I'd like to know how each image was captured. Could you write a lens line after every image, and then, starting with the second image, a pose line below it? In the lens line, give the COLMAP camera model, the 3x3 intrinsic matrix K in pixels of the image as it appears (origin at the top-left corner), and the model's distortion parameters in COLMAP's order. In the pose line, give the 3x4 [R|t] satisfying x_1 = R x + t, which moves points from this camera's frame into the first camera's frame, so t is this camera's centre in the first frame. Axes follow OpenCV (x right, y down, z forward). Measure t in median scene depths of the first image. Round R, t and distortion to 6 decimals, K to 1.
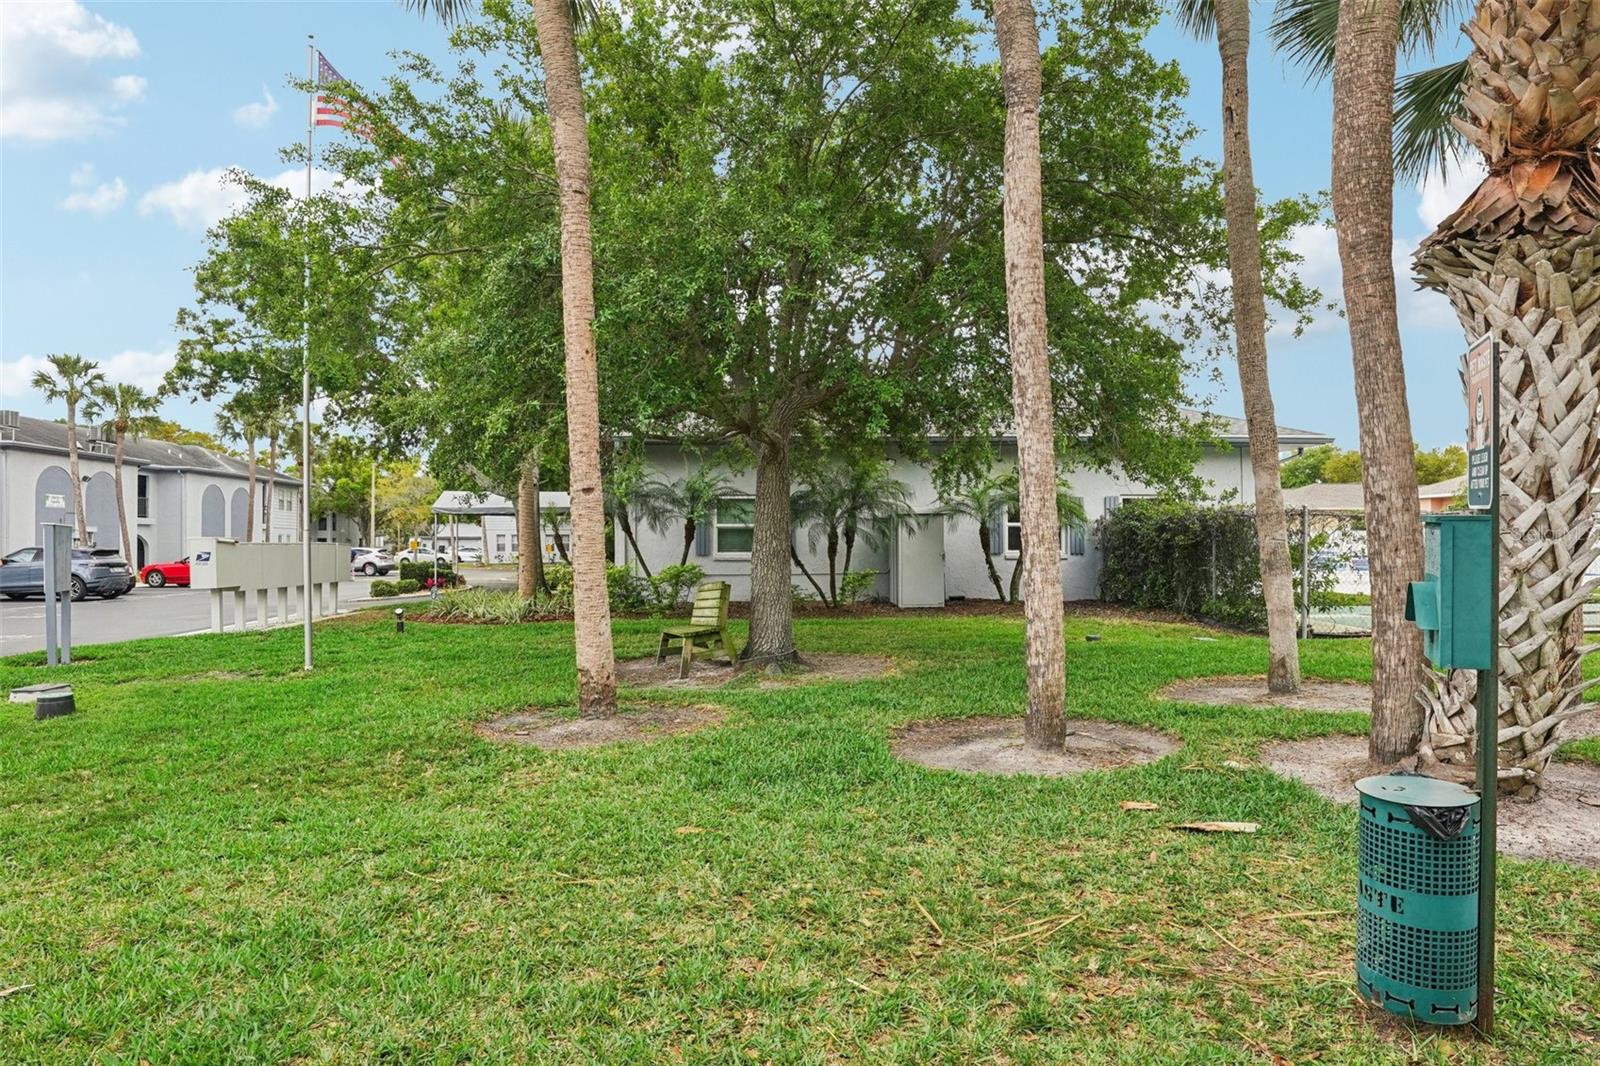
lens RADIAL K [[903.7, 0, 797.3], [0, 903.7, 534.1], [0, 0, 1]] dist [-0.016784, 0.001967]
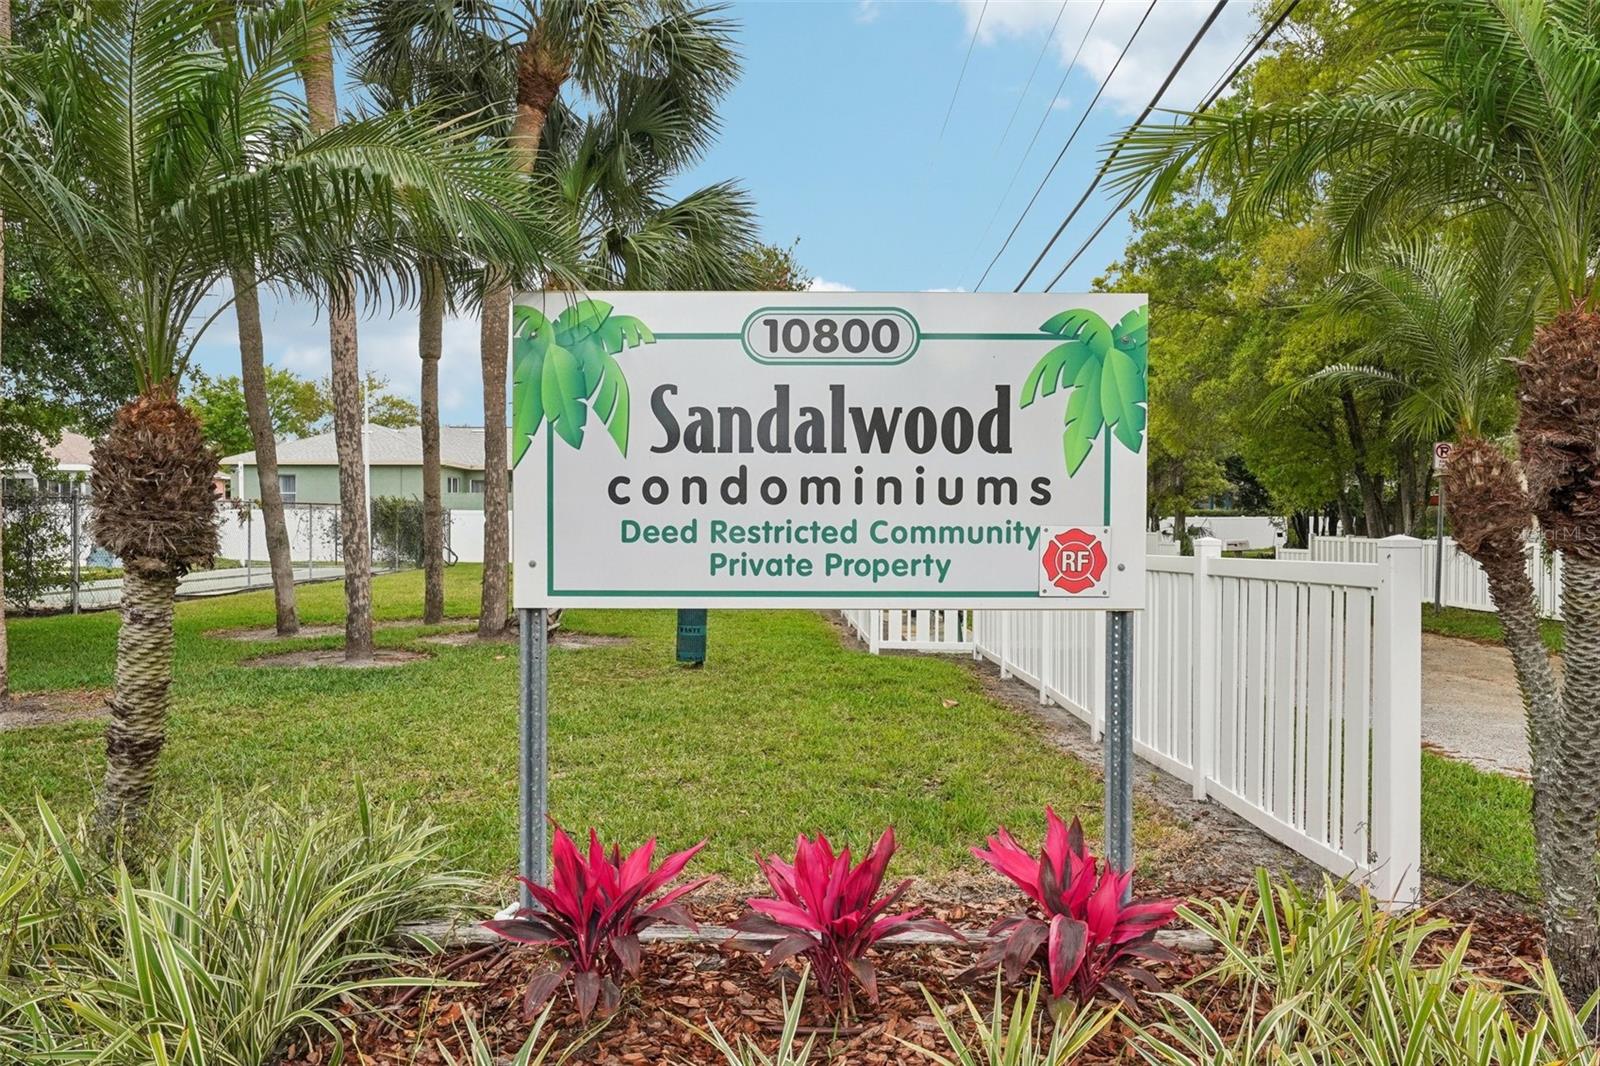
lens RADIAL K [[1150.5, 0, 800.8], [0, 1150.5, 536.2], [0, 0, 1]] dist [-0.000093, -0.000030]
pose [[0.067233, -0.004836, 0.997726, -1.907132], [-0.014453, 0.999879, 0.005820, 0.007519], [-0.997633, -0.014811, 0.067155, 0.145613]]
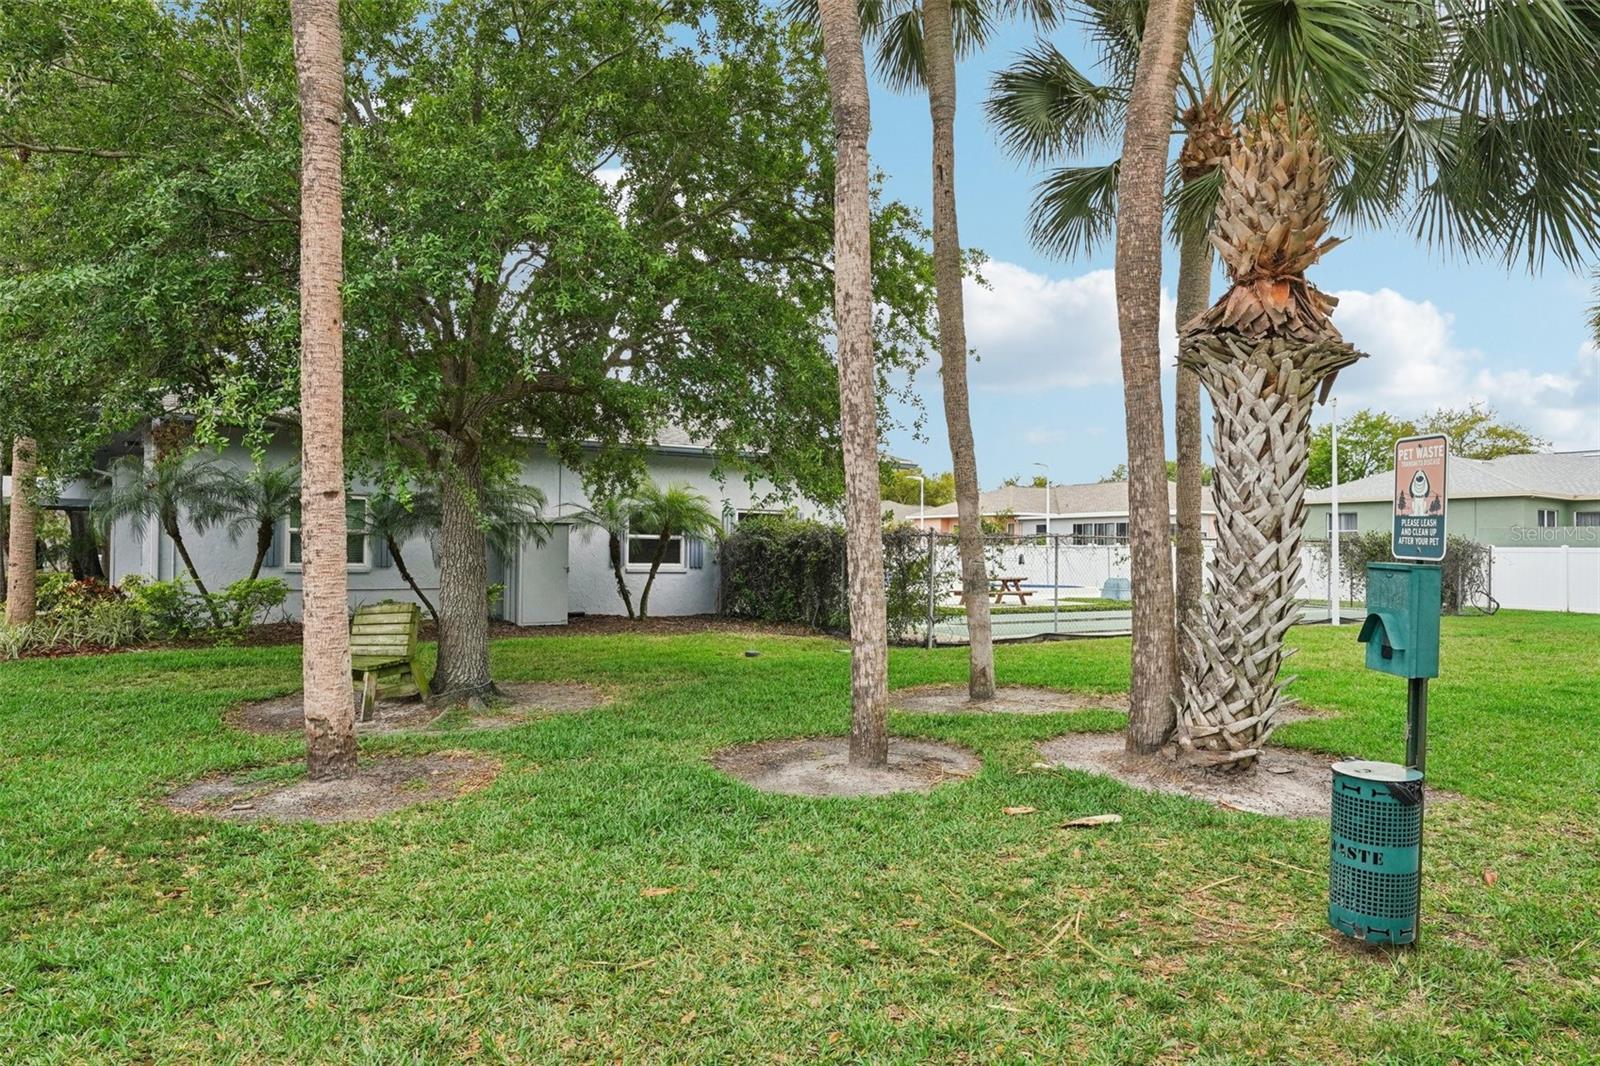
lens RADIAL K [[966.1, 0, 801.5], [0, 966.1, 535.9], [0, 0, 1]] dist [-0.012907, 0.002724]
pose [[0.884286, 0.022341, 0.466411, -0.368711], [-0.019538, 0.999750, -0.010845, -0.014818], [-0.466537, 0.000477, 0.884502, 0.069627]]
